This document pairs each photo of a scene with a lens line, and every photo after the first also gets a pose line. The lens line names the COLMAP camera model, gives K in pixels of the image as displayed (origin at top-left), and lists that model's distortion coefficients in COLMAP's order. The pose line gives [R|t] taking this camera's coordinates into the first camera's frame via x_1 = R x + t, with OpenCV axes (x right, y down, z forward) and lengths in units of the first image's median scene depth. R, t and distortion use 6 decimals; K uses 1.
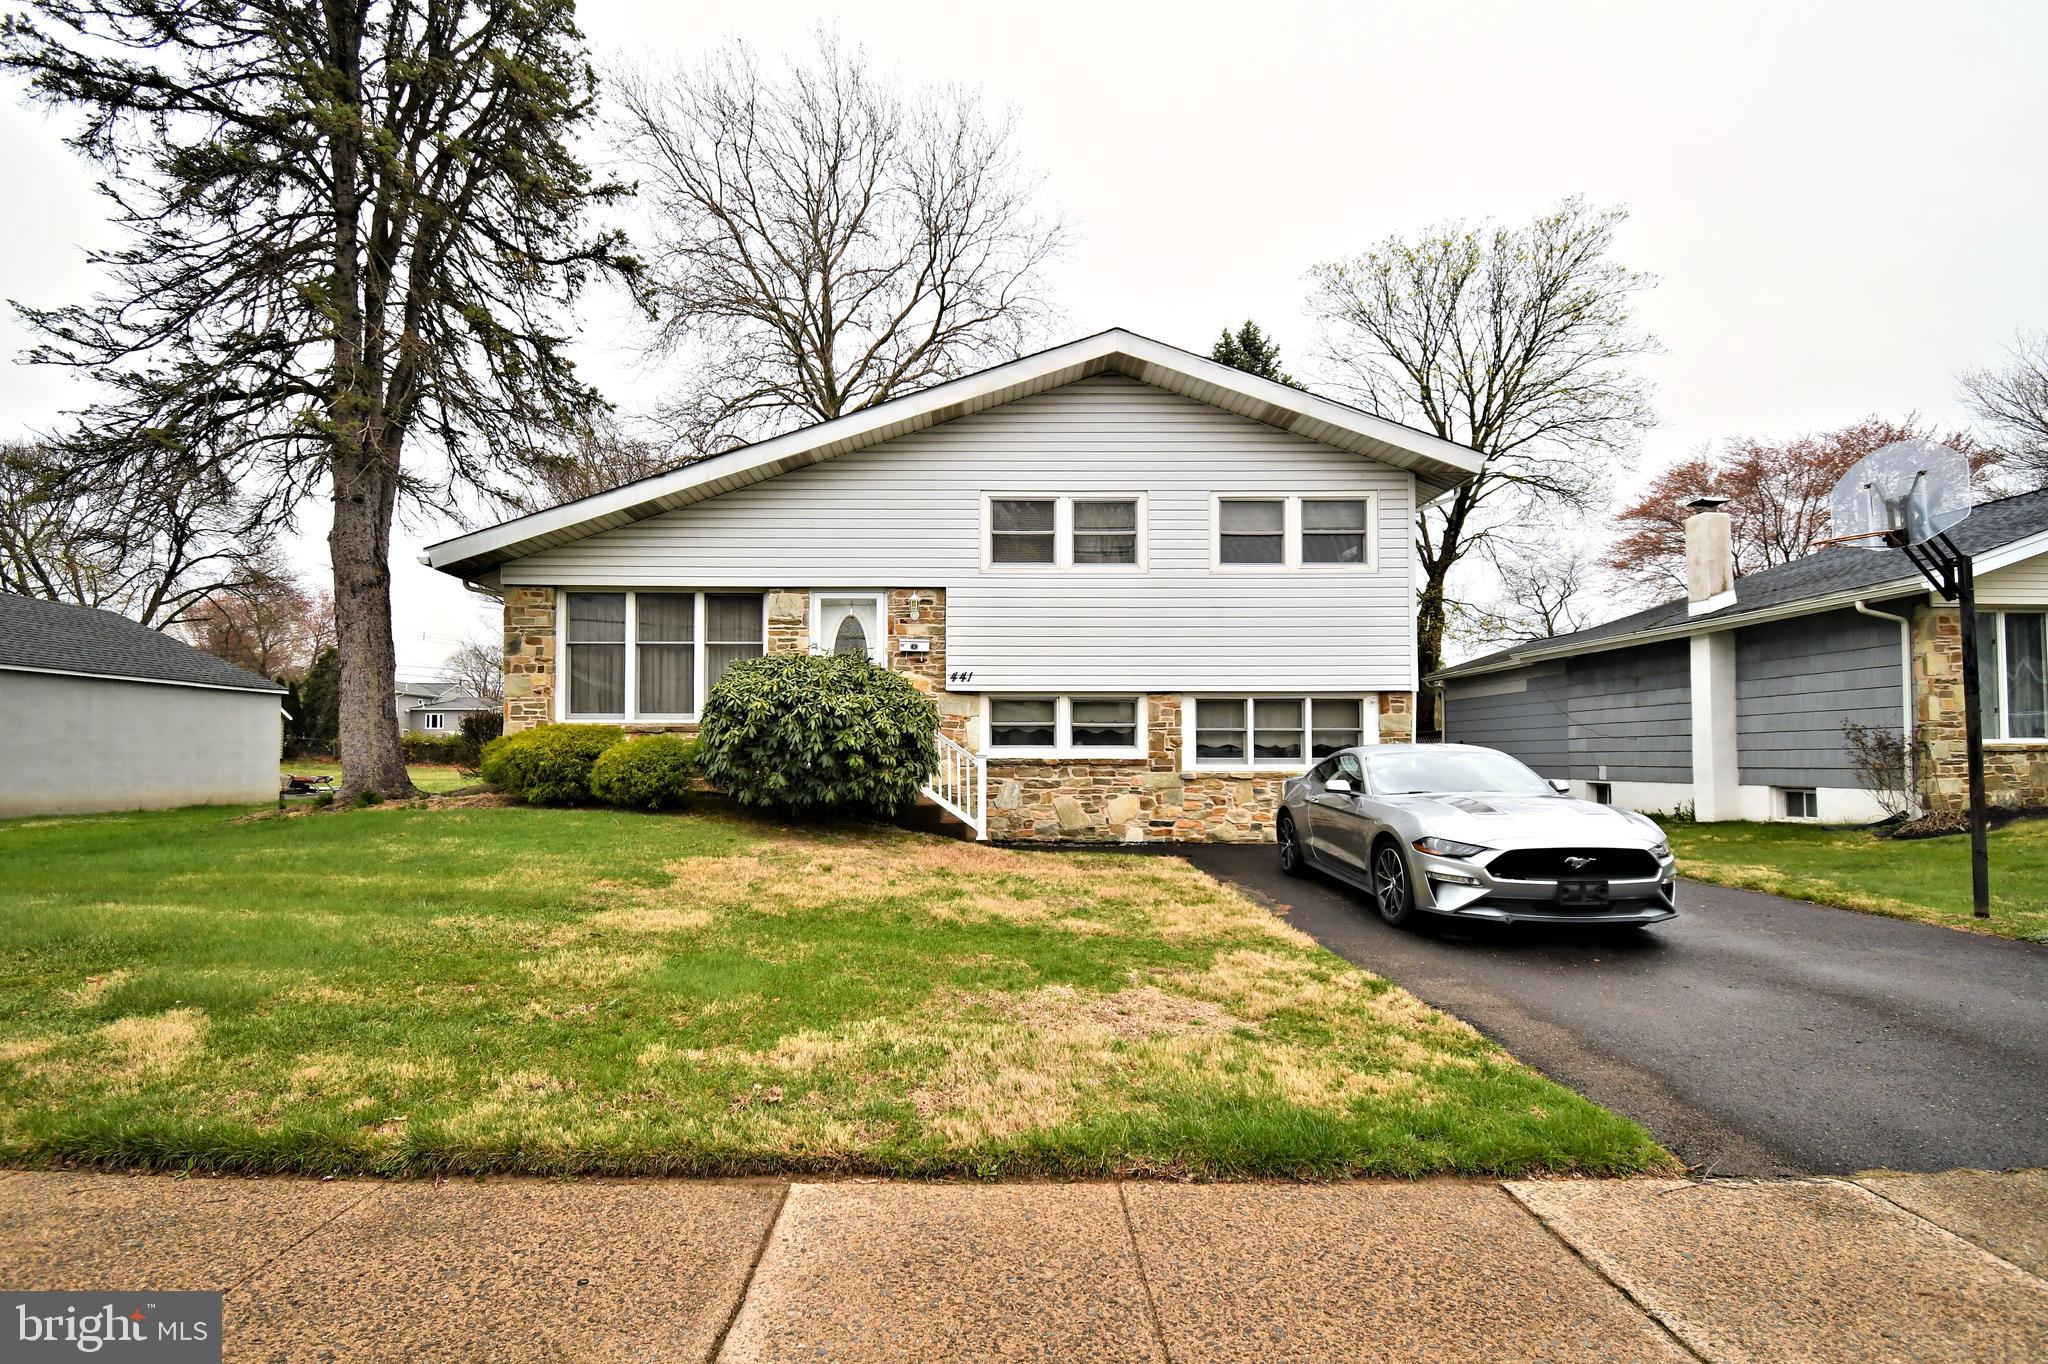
lens RADIAL K [[931.2, 0, 1019.8], [0, 931.2, 708.6], [0, 0, 1]] dist [0.013142, -0.000236]
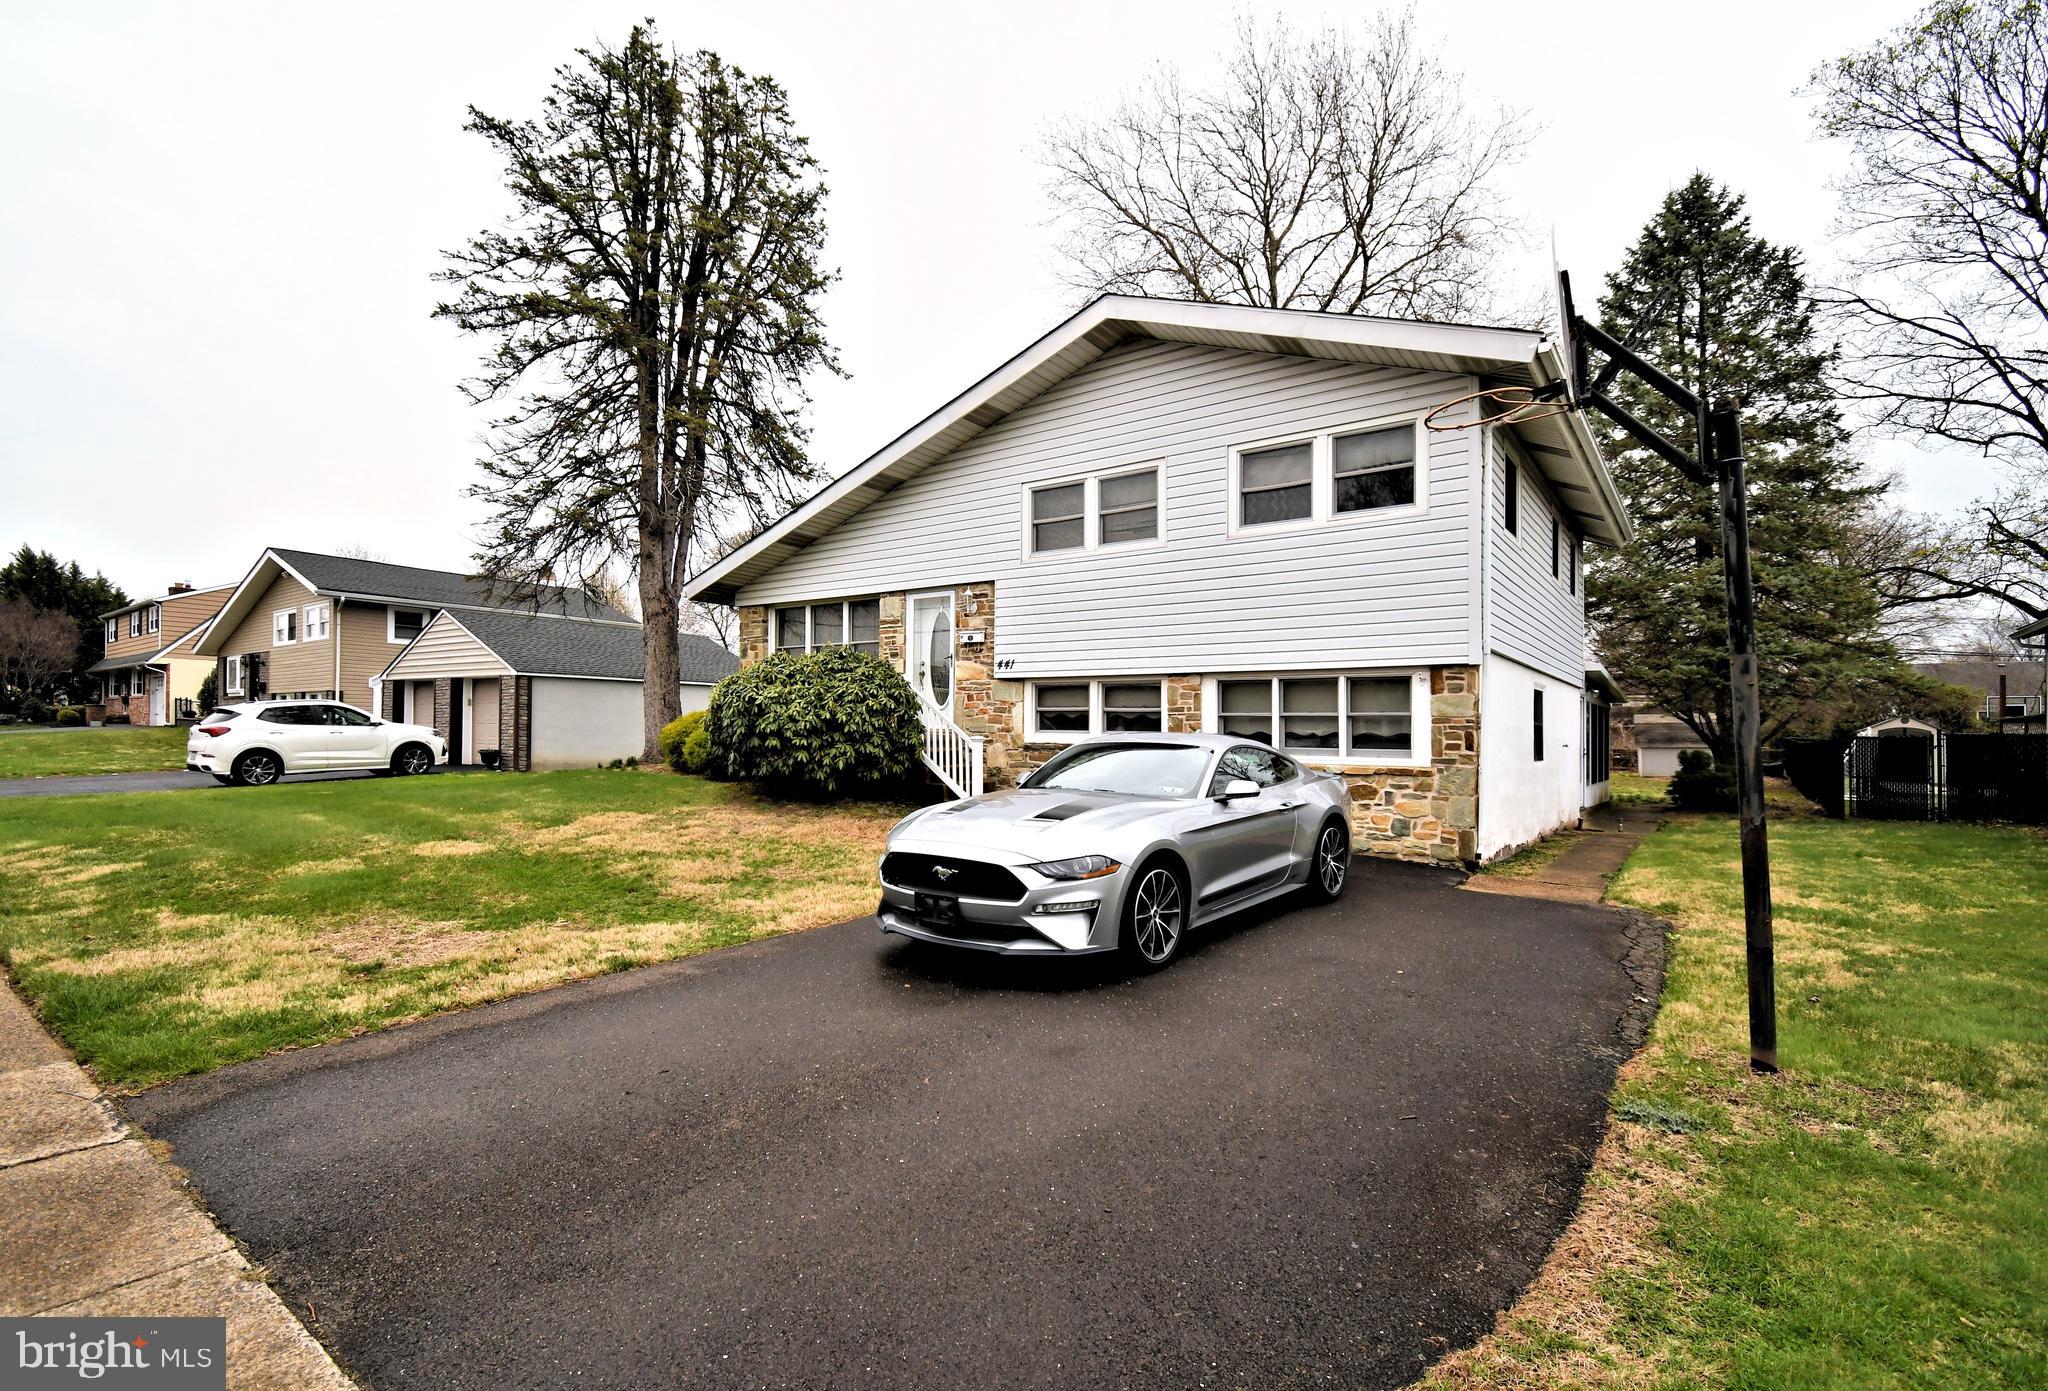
lens RADIAL K [[920.9, 0, 1059.8], [0, 920.9, 695.6], [0, 0, 1]] dist [0.000251, -0.000444]
pose [[0.812802, -0.012978, -0.582395, 0.581345], [0.015185, 0.999884, -0.001089, 0.002796], [0.582342, -0.007959, 0.812905, 0.193591]]
